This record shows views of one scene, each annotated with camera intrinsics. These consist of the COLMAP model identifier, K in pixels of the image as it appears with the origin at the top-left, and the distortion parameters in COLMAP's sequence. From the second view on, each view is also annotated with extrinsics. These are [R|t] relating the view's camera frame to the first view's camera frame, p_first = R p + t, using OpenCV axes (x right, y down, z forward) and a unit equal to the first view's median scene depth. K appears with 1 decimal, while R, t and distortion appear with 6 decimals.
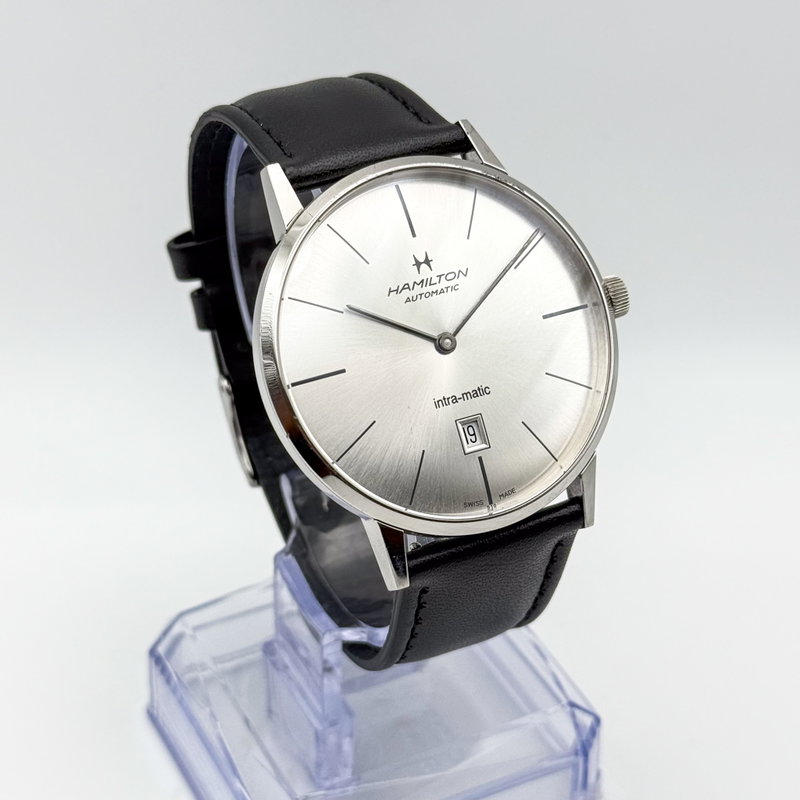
lens RADIAL K [[1981.4, 0, 400.0], [0, 1981.4, 400.0], [0, 0, 1]] dist [-0.001619, 1.649820]
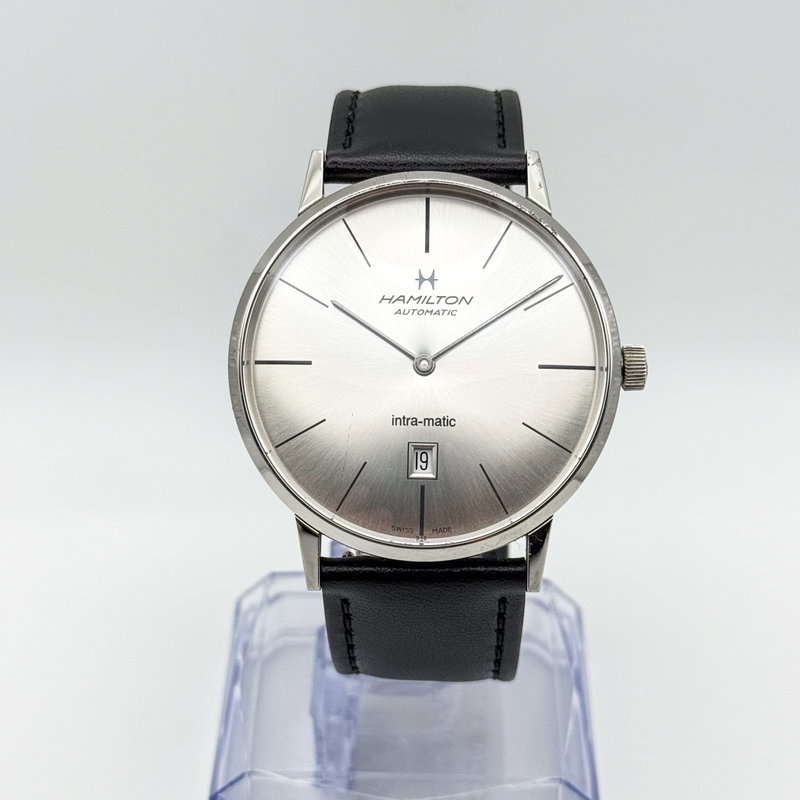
lens RADIAL K [[1981.4, 0, 400.0], [0, 1981.4, 400.0], [0, 0, 1]] dist [-0.001619, 1.649820]
pose [[0.881804, 0.260854, -0.392909, 0.401217], [-0.263996, 0.963373, 0.047104, -0.054579], [0.390805, 0.062190, 0.918370, 0.097184]]
